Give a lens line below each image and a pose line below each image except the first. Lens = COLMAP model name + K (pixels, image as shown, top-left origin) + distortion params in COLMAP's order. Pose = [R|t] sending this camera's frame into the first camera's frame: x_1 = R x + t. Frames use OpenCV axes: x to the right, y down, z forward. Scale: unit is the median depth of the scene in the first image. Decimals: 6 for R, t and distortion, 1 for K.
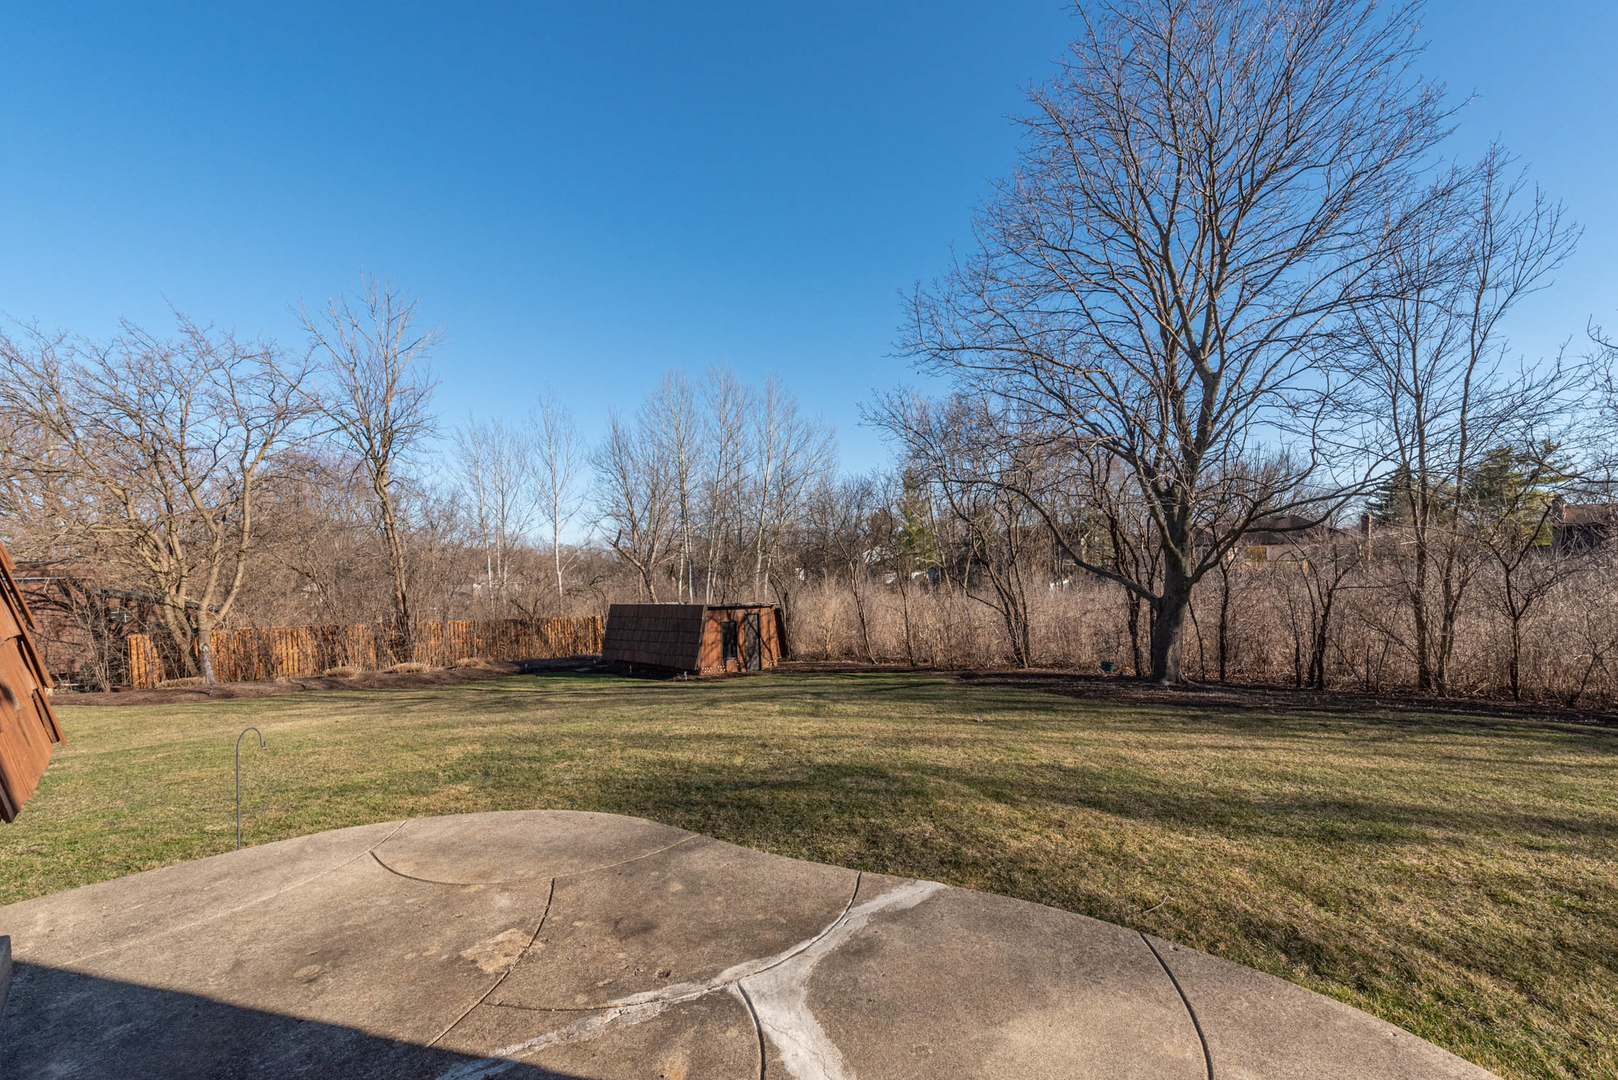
lens RADIAL K [[655.9, 0, 809.9], [0, 655.9, 545.2], [0, 0, 1]] dist [0.000031, 0.000002]
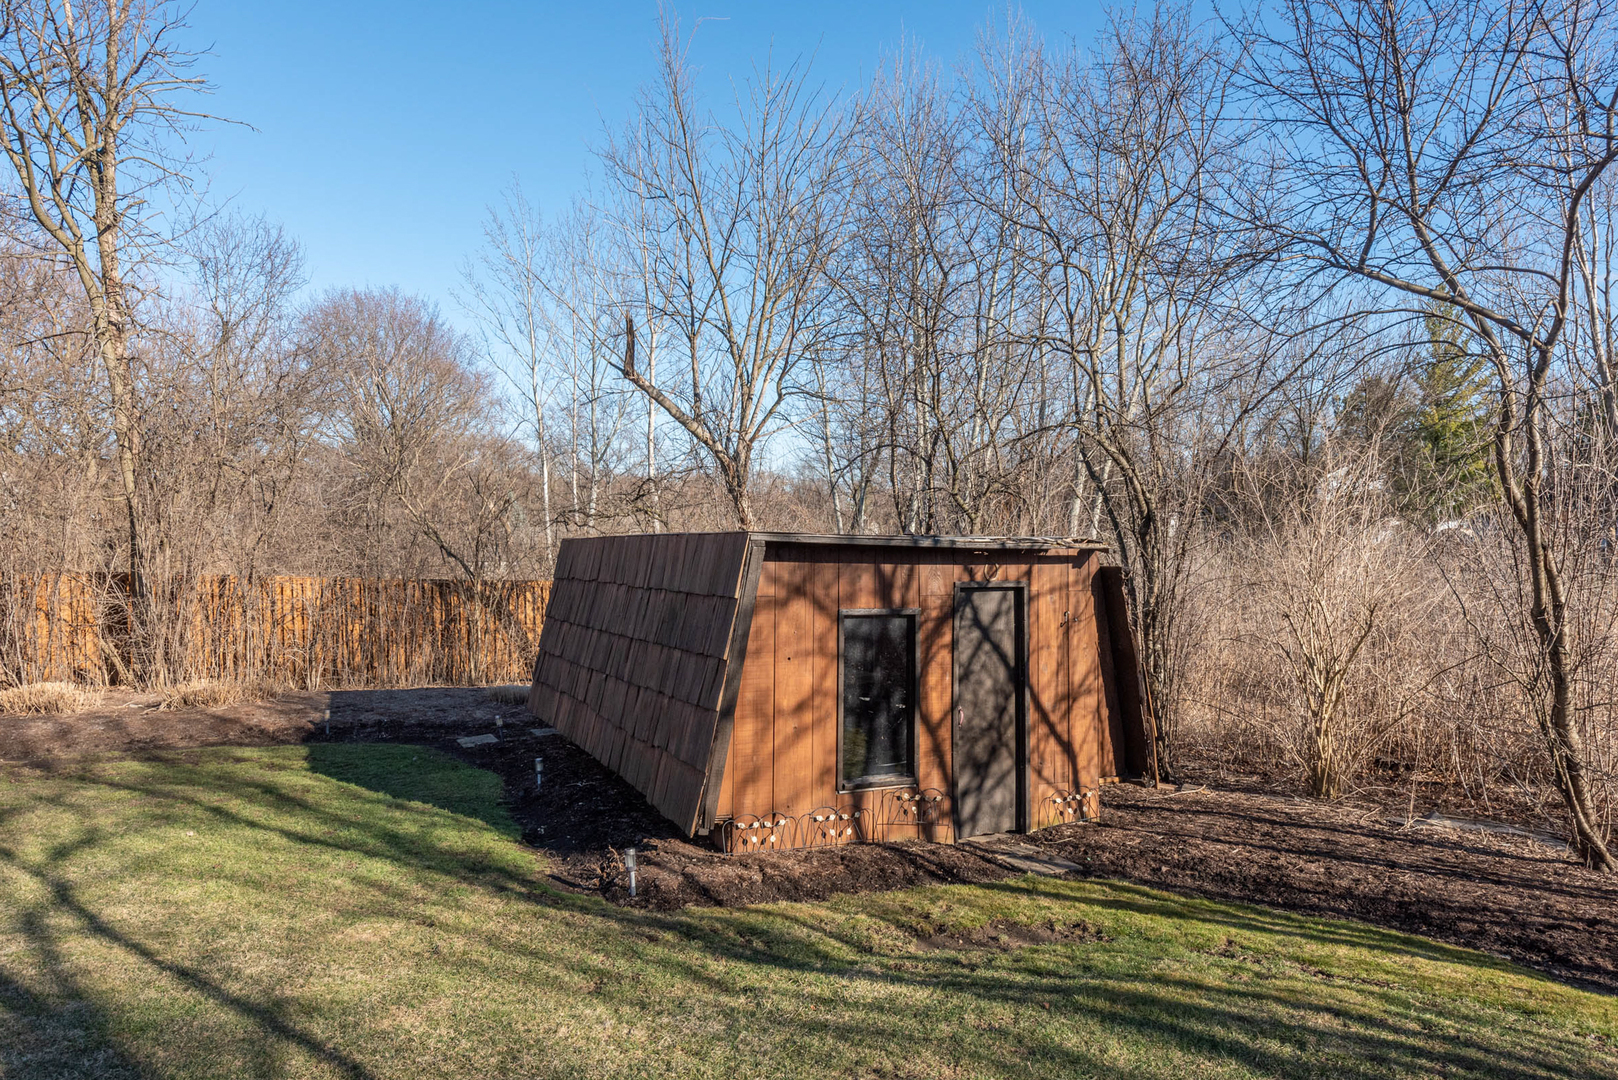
lens RADIAL K [[1131.1, 0, 811.7], [0, 1131.1, 538.8], [0, 0, 1]] dist [0.000213, -0.000023]
pose [[0.949042, 0.032870, -0.313430, -0.024769], [-0.015272, 0.998174, 0.058436, 0.066109], [0.314778, -0.050671, 0.947812, 0.607979]]
